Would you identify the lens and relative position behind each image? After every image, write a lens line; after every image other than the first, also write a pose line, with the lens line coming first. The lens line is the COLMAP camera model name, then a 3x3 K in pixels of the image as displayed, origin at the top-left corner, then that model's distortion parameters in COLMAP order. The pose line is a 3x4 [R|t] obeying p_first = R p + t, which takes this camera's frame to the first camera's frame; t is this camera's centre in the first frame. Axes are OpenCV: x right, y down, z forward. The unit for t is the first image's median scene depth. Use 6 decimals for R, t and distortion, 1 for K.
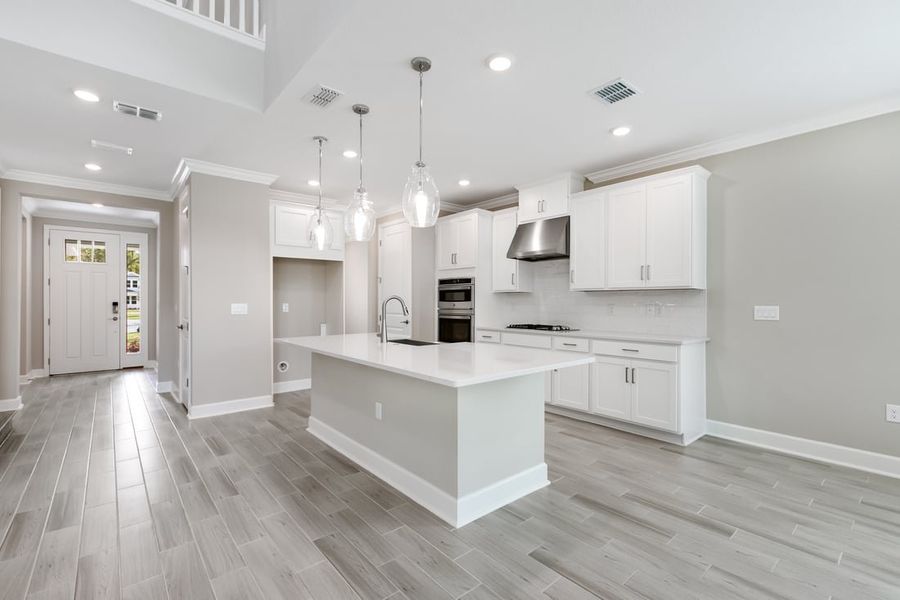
lens RADIAL K [[404.3, 0, 448.0], [0, 404.3, 300.5], [0, 0, 1]] dist [0.000865, 0.000824]
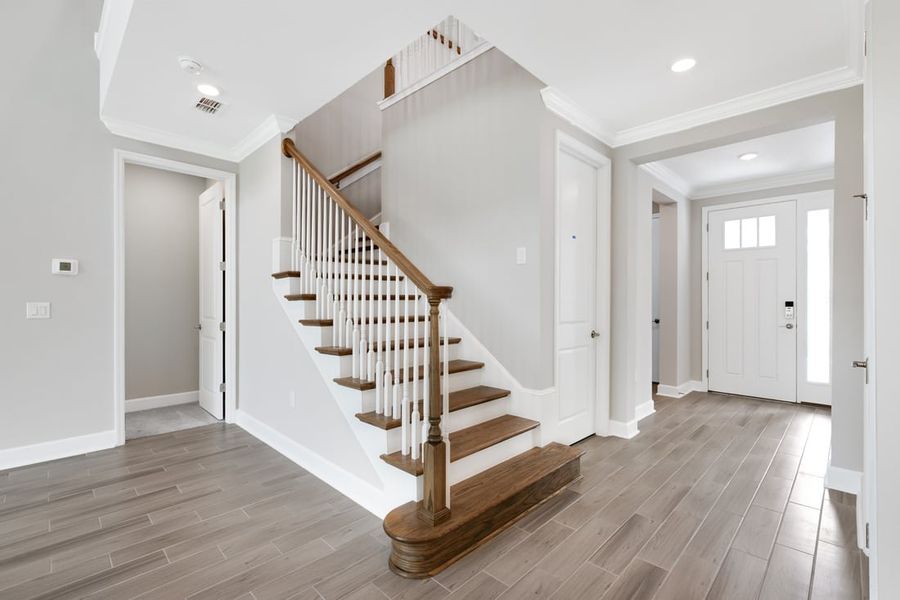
lens RADIAL K [[404.3, 0, 447.7], [0, 404.3, 299.1], [0, 0, 1]] dist [0.000865, 0.000824]
pose [[0.089527, -0.002805, -0.995980, -0.313150], [-0.002226, 0.999993, -0.003017, 0.005106], [0.995982, 0.002487, 0.089520, 0.576426]]
